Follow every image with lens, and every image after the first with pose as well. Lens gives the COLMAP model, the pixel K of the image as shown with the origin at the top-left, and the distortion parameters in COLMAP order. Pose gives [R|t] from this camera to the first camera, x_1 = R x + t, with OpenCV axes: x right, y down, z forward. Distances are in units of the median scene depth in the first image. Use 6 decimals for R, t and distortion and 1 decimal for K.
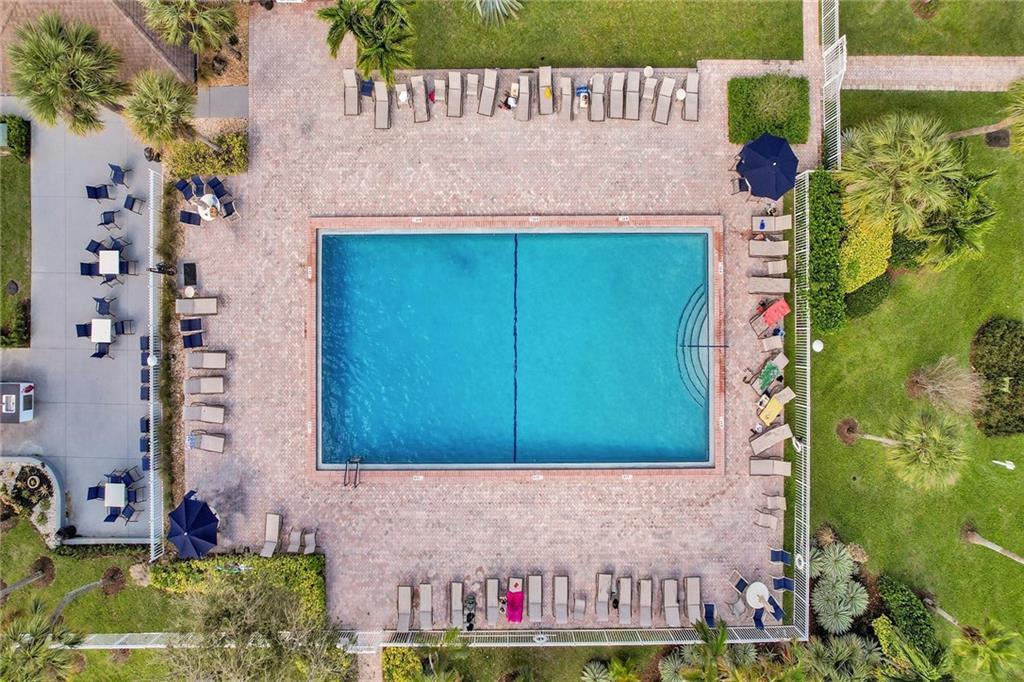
lens RADIAL K [[699.8, 0, 510.7], [0, 699.8, 368.5], [0, 0, 1]] dist [-0.034125, 0.003038]
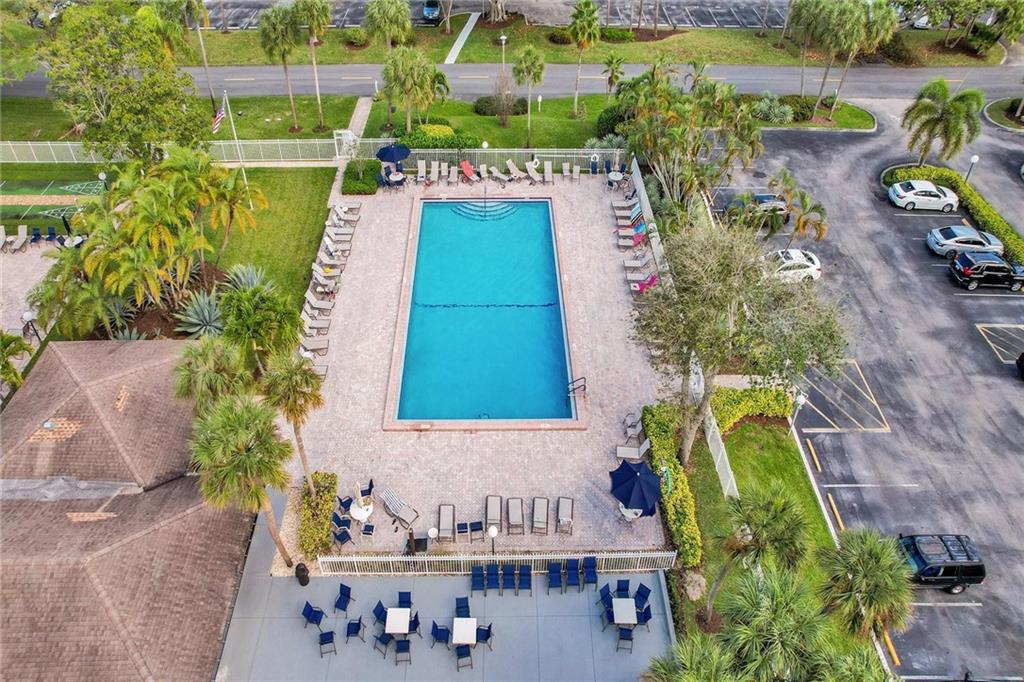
lens RADIAL K [[699.8, 0, 510.7], [0, 699.8, 368.5], [0, 0, 1]] dist [-0.034125, 0.003038]
pose [[-0.019522, -0.708431, 0.705510, -1.240825], [0.999809, -0.013415, 0.014194, 0.003783], [-0.000591, 0.705652, 0.708558, 0.007365]]
